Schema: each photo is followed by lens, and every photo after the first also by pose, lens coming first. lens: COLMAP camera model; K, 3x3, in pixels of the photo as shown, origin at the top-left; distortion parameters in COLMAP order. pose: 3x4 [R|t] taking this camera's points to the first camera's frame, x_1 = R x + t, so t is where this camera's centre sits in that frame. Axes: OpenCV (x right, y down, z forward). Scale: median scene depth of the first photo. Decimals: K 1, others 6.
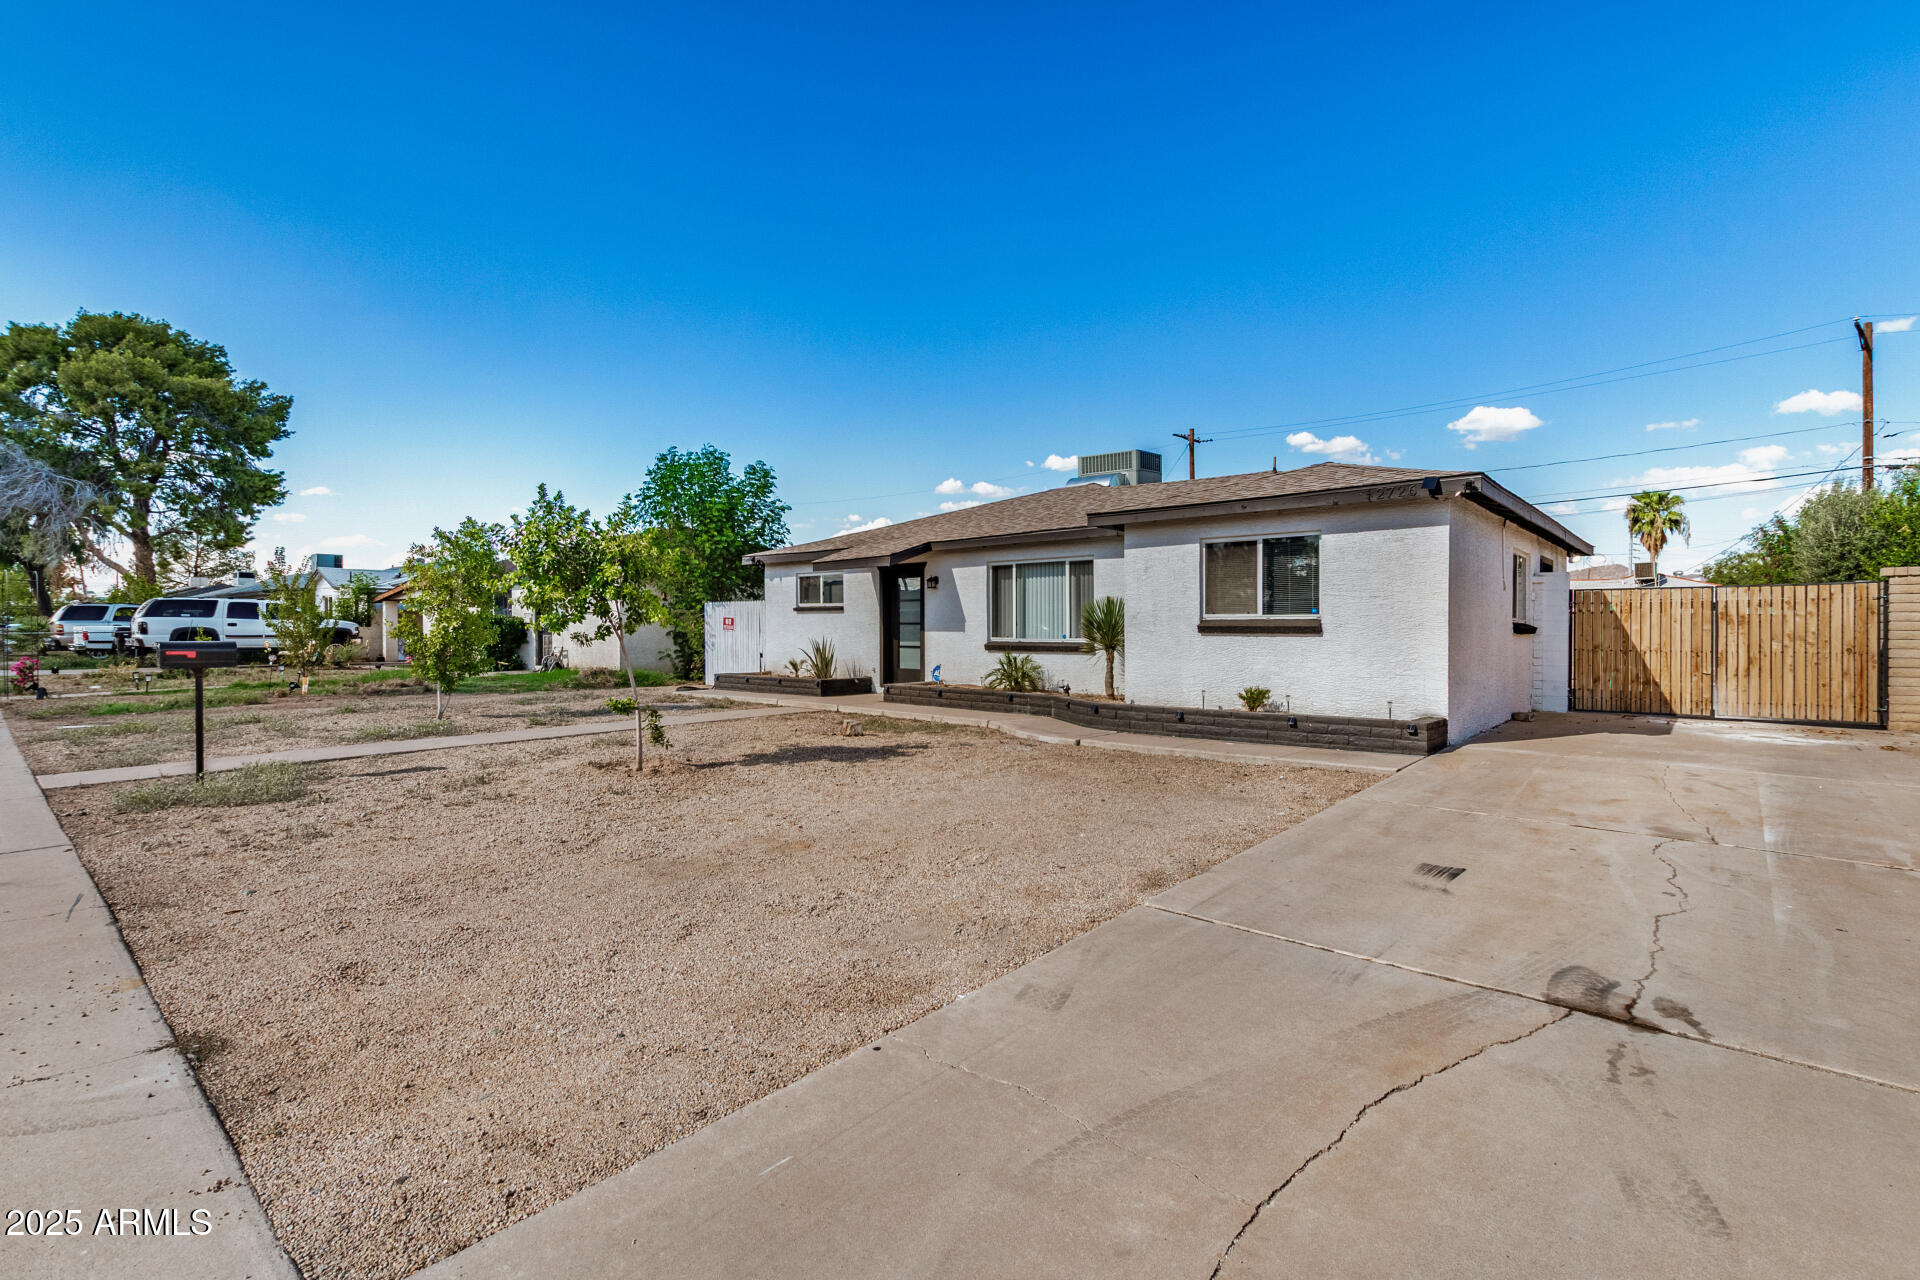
lens RADIAL K [[878.9, 0, 972.7], [0, 878.9, 639.6], [0, 0, 1]] dist [0.011900, -0.006193]
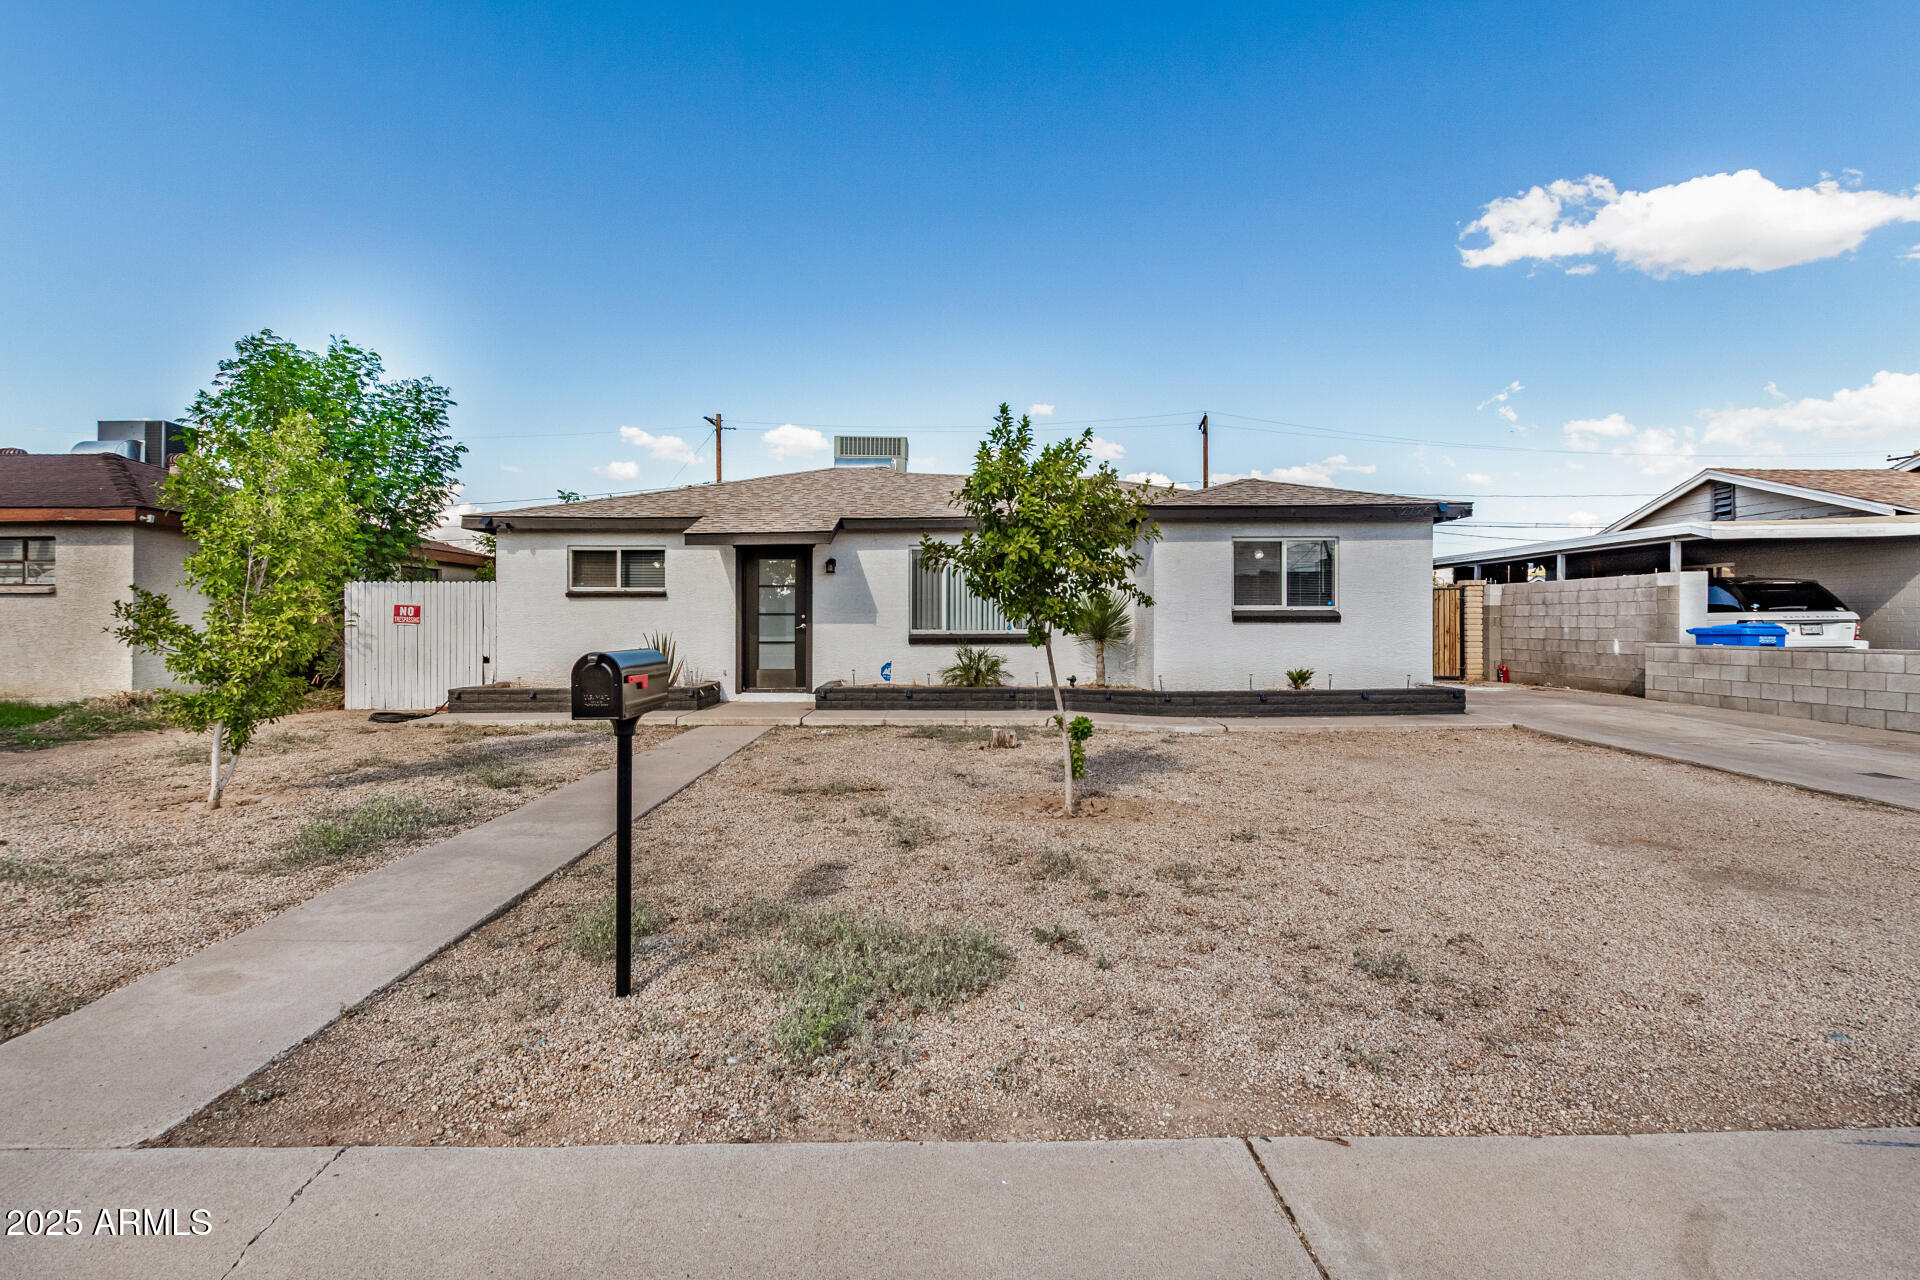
lens RADIAL K [[878.9, 0, 995.7], [0, 878.9, 601.1], [0, 0, 1]] dist [0.011900, -0.006193]
pose [[0.748797, 0.011169, 0.662706, -0.545773], [0.012942, 0.999421, -0.031468, -0.002362], [-0.662673, 0.032140, 0.748219, 0.292690]]
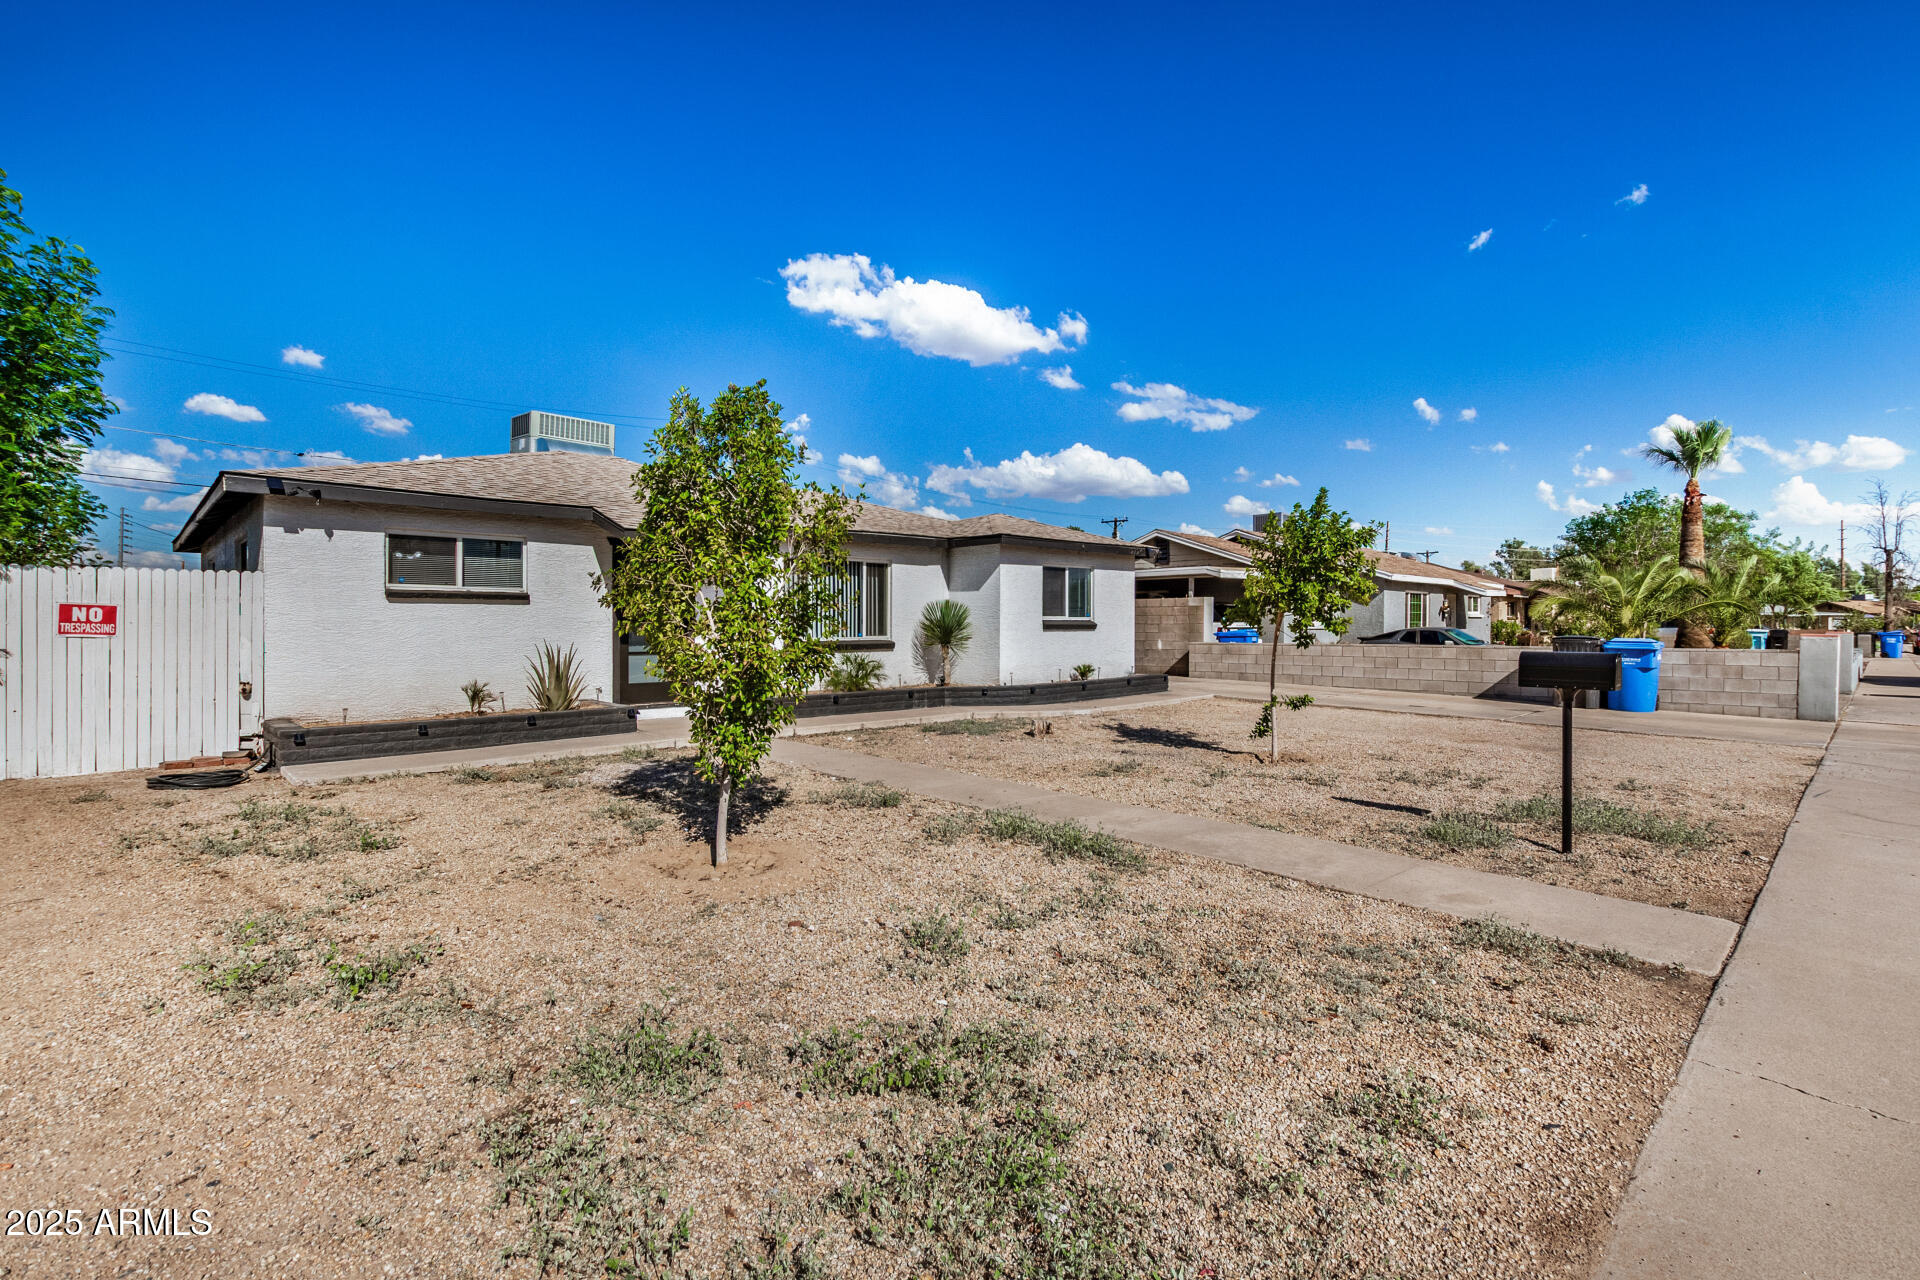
lens RADIAL K [[878.9, 0, 965.9], [0, 878.9, 633.6], [0, 0, 1]] dist [0.011900, -0.006193]
pose [[0.099078, -0.013992, 0.994981, -0.917772], [0.012894, 0.999835, 0.012776, -0.016500], [-0.994996, 0.011563, 0.099242, 0.775131]]
